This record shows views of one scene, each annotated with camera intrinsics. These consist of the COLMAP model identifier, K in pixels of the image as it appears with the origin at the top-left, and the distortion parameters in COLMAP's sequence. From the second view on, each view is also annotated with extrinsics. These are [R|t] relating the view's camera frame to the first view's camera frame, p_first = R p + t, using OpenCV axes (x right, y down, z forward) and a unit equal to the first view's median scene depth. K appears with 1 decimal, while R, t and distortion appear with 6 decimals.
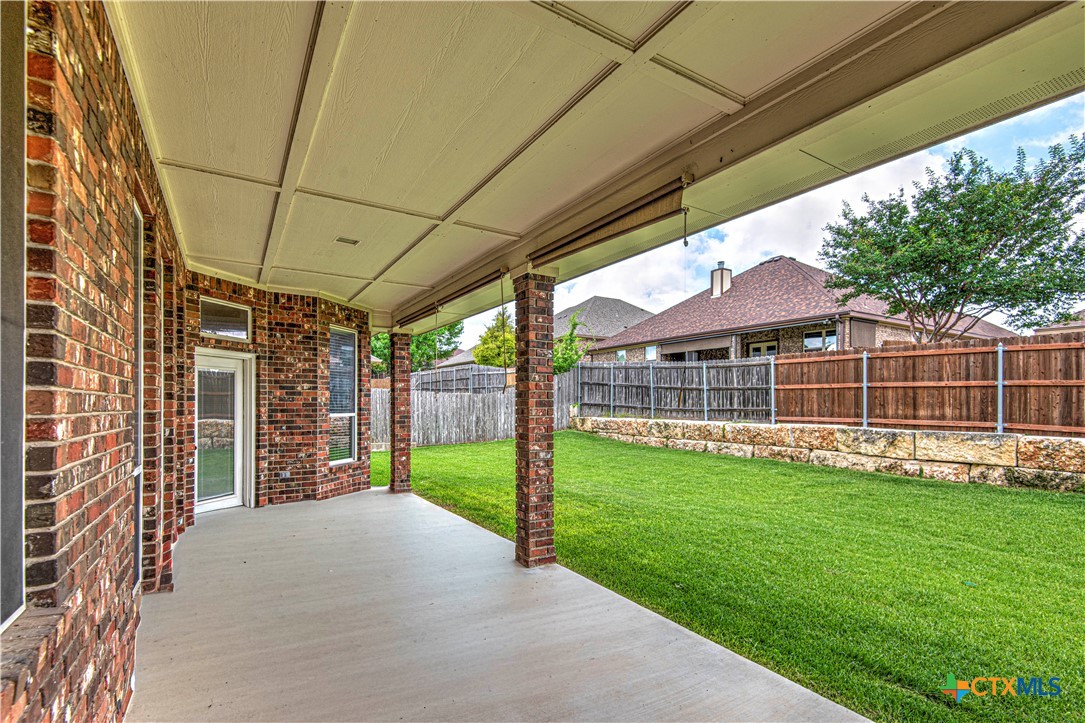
lens RADIAL K [[504.5, 0, 542.4], [0, 504.5, 383.7], [0, 0, 1]] dist [0.032335, -0.018442]
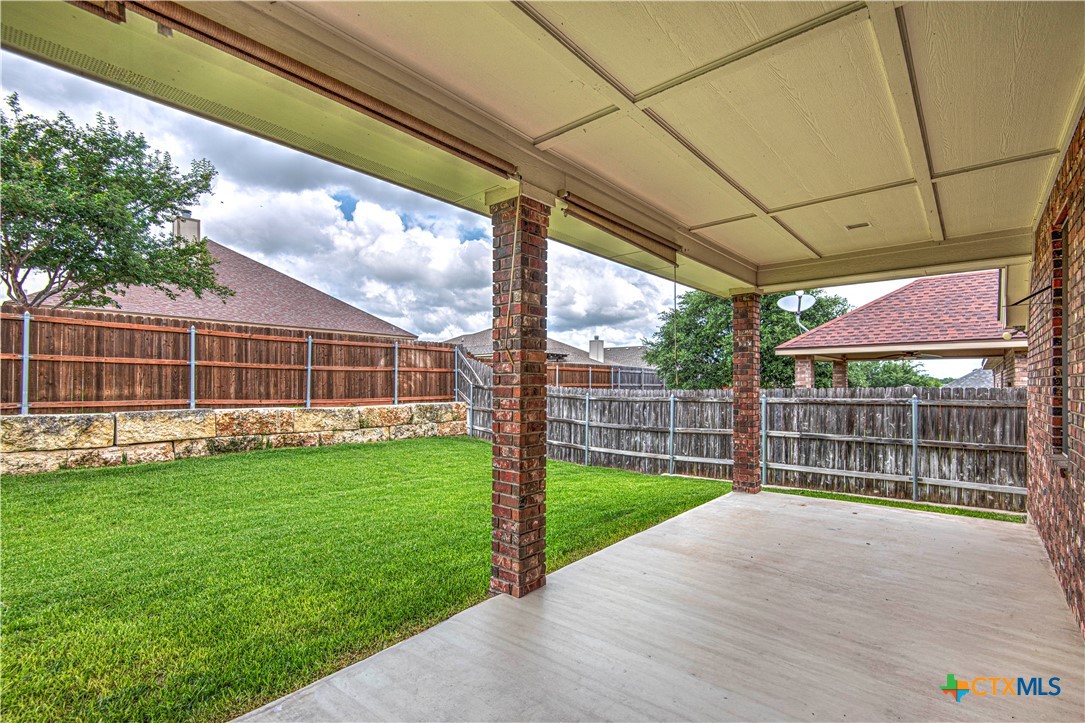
lens RADIAL K [[504.5, 0, 542.4], [0, 504.5, 383.7], [0, 0, 1]] dist [0.032335, -0.018442]
pose [[-0.309006, -0.012631, 0.950976, -0.347391], [-0.041831, 0.999125, -0.000322, 0.011616], [-0.950140, -0.039880, -0.309264, 0.599491]]
